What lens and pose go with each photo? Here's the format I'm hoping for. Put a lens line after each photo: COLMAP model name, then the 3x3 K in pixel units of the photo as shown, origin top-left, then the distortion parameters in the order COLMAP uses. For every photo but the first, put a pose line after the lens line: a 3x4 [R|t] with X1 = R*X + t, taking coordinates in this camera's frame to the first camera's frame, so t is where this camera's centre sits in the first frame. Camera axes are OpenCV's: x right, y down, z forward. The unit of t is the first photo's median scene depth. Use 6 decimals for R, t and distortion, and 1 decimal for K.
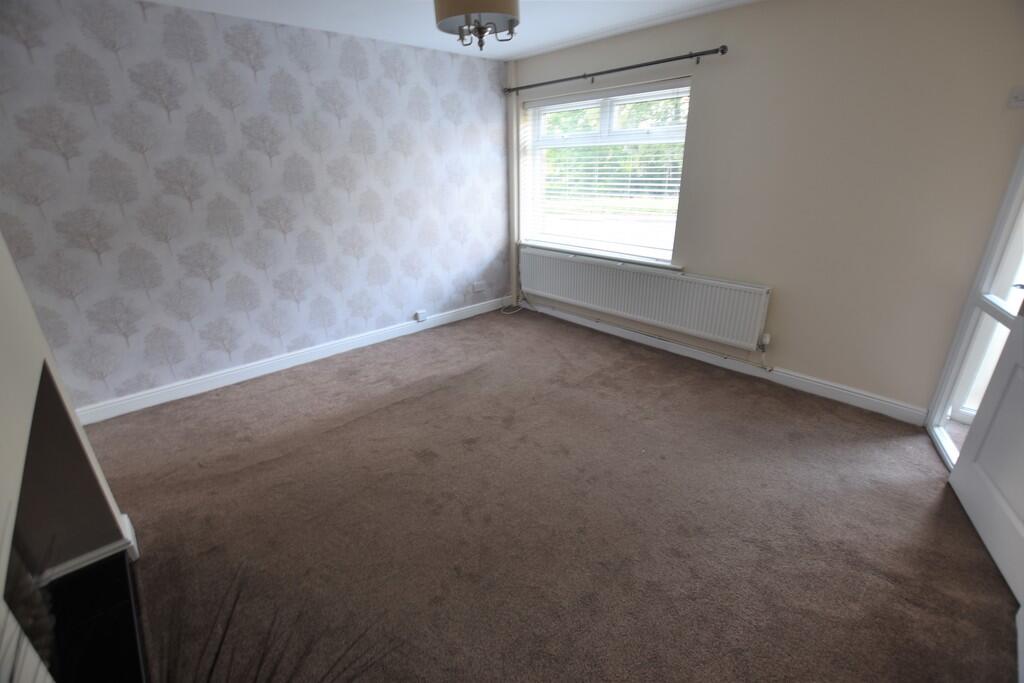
lens RADIAL K [[450.1, 0, 514.7], [0, 450.1, 344.6], [0, 0, 1]] dist [-0.031808, 0.003780]
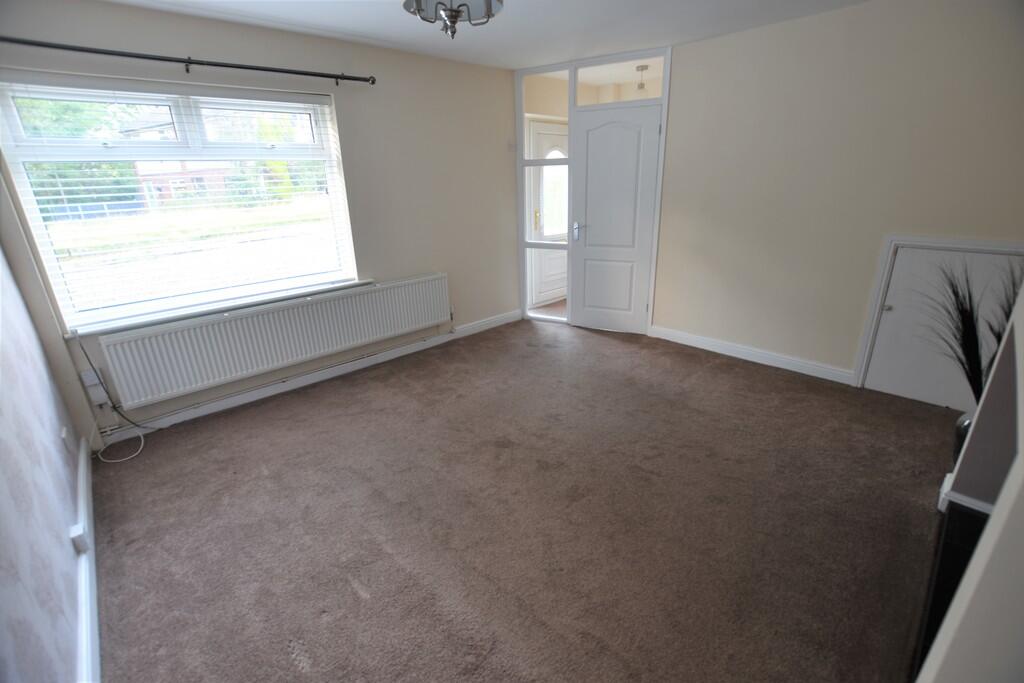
lens RADIAL K [[450.1, 0, 511.7], [0, 450.1, 345.0], [0, 0, 1]] dist [-0.031808, 0.003780]
pose [[-0.004105, -0.329131, 0.944275, -0.660006], [0.394215, 0.867279, 0.304008, -0.230148], [-0.919009, 0.373496, 0.126189, 0.628134]]
